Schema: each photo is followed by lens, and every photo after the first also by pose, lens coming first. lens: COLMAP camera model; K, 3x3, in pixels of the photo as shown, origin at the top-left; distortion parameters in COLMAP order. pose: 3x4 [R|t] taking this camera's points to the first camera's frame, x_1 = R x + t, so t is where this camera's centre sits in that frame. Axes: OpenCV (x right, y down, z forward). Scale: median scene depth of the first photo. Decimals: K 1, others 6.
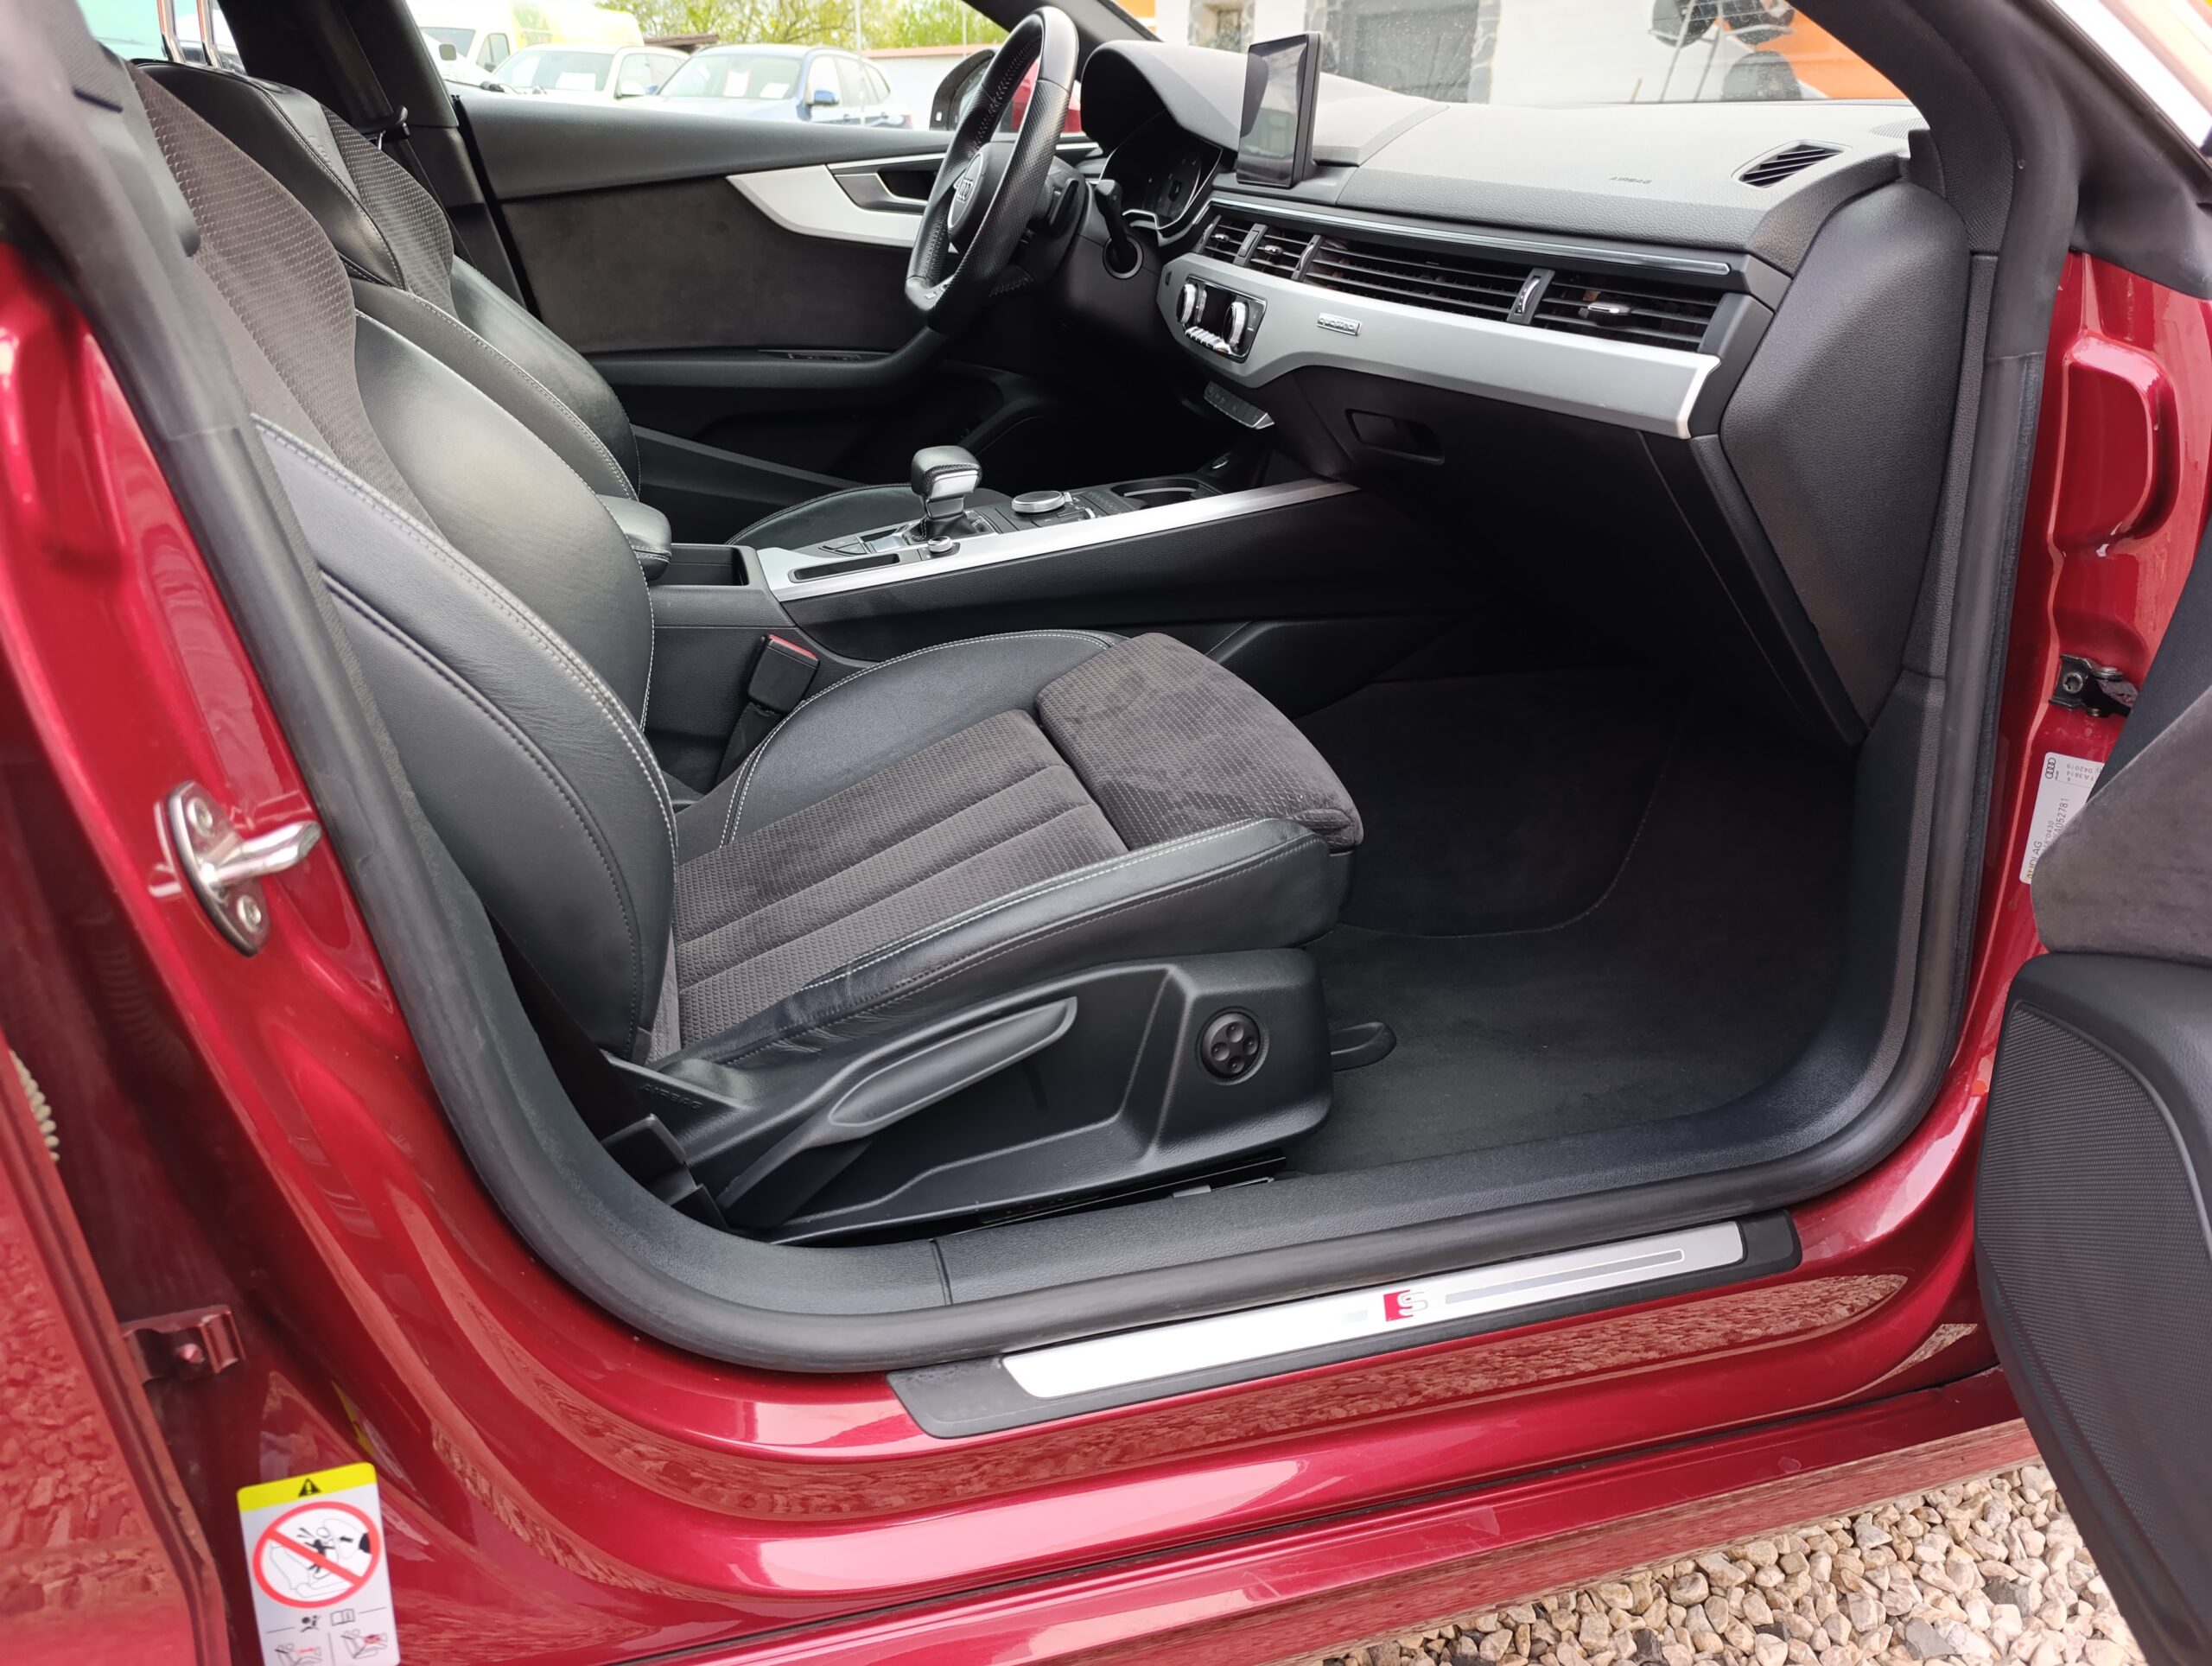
lens RADIAL K [[1566.8, 0, 1106.3], [0, 1566.8, 793.4], [0, 0, 1]] dist [0.022708, -0.028319]
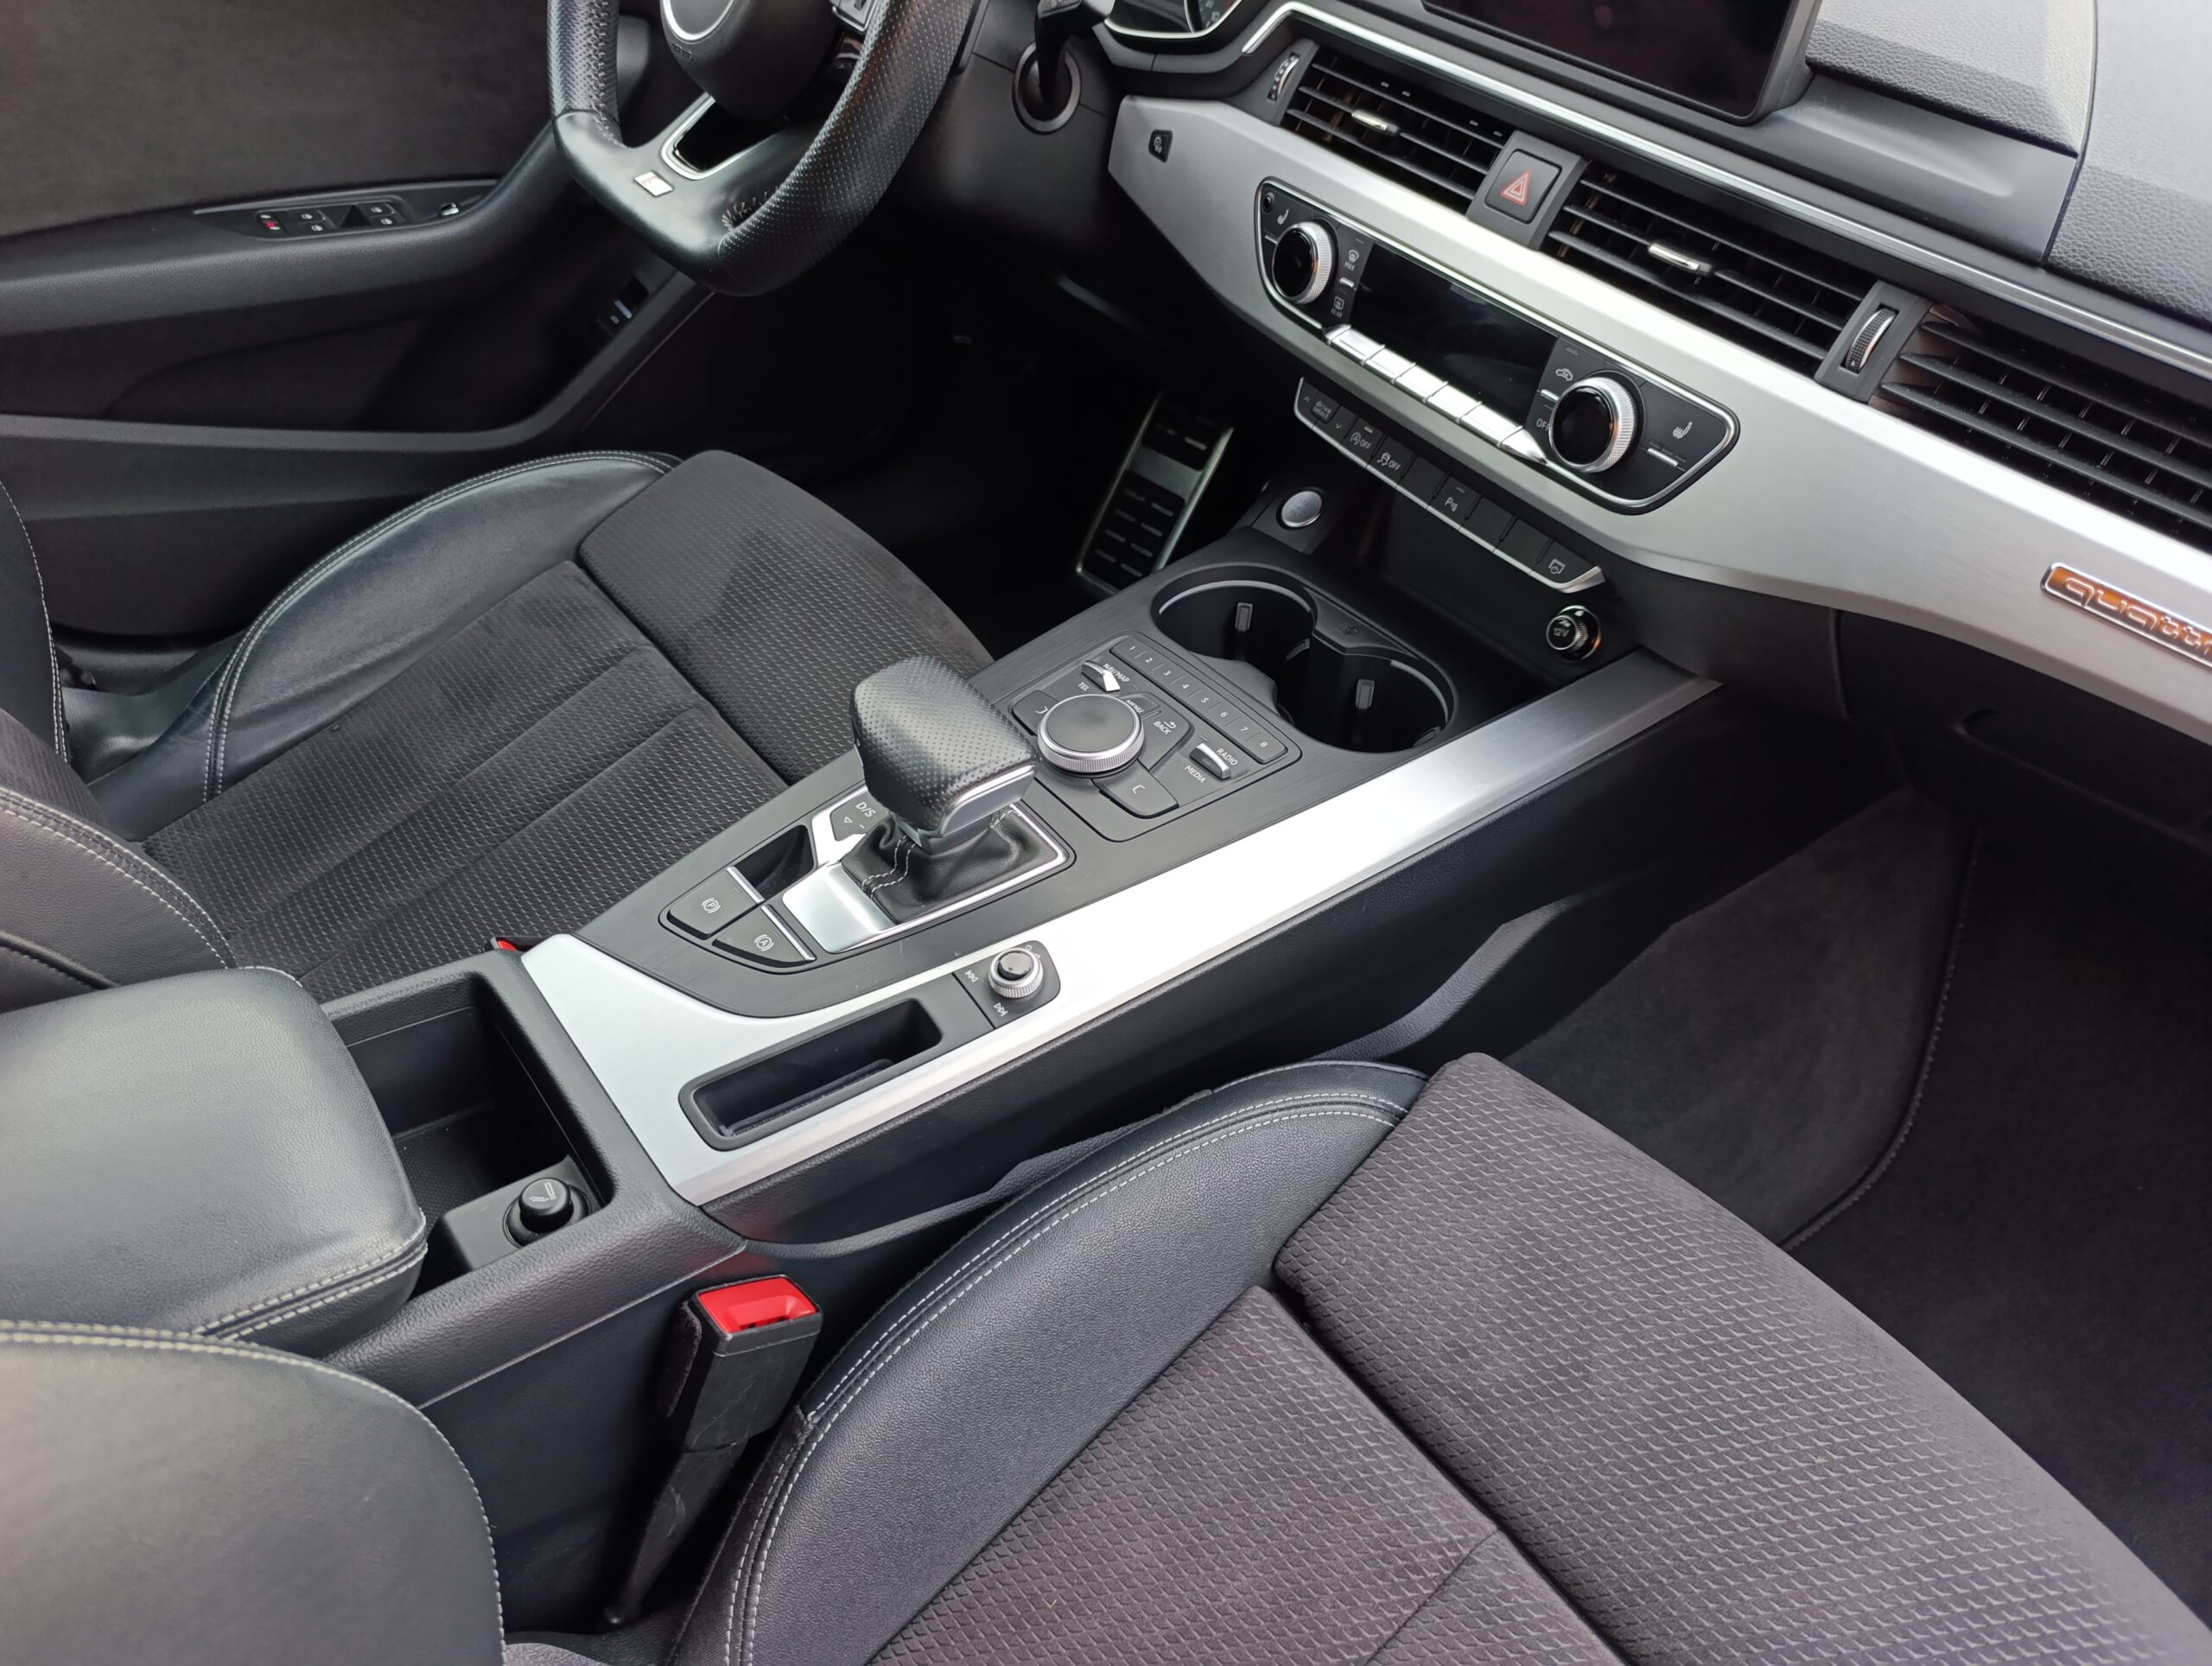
lens RADIAL K [[1566.8, 0, 1106.3], [0, 1566.8, 793.4], [0, 0, 1]] dist [0.022708, -0.028319]
pose [[0.931351, -0.199984, 0.304289, -0.147182], [0.103093, 0.946307, 0.306390, -0.242336], [-0.349224, -0.253987, 0.901961, 0.414872]]
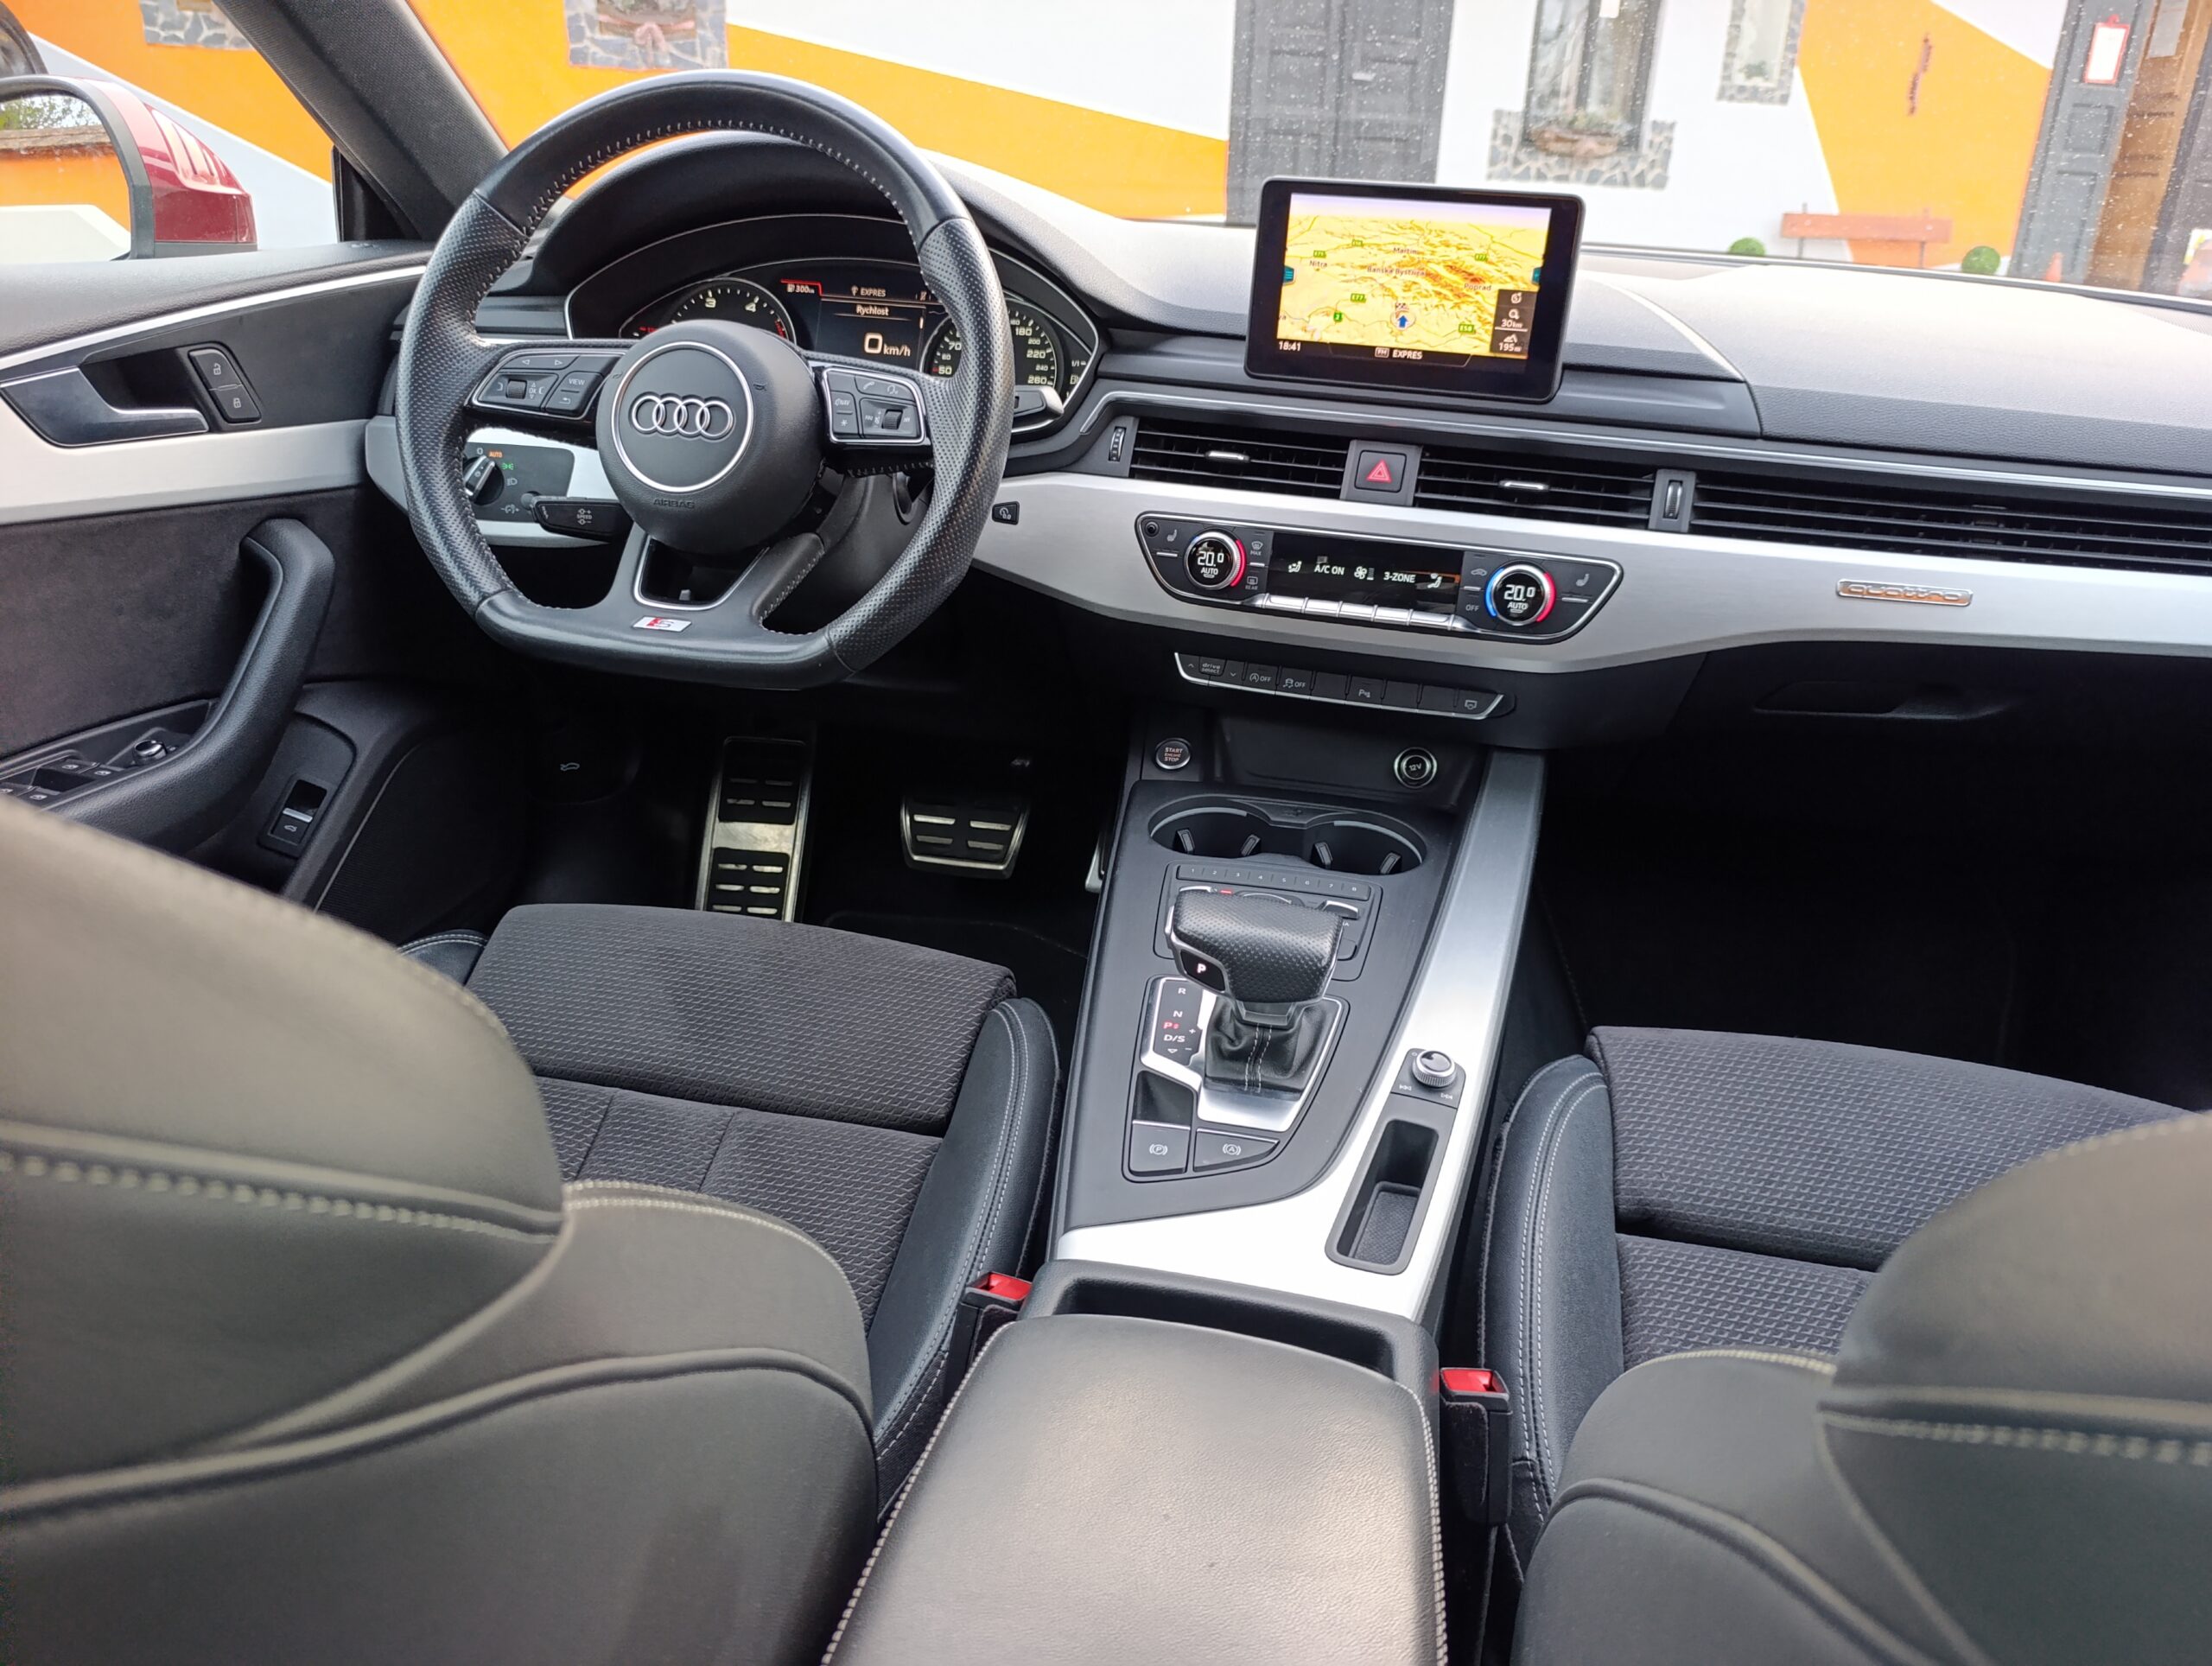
lens RADIAL K [[1566.8, 0, 1106.3], [0, 1566.8, 793.4], [0, 0, 1]] dist [0.022708, -0.028319]
pose [[0.463001, -0.336035, 0.820189, -0.425728], [0.306836, 0.928899, 0.207363, -0.288884], [-0.831554, 0.155654, 0.533188, 0.543062]]
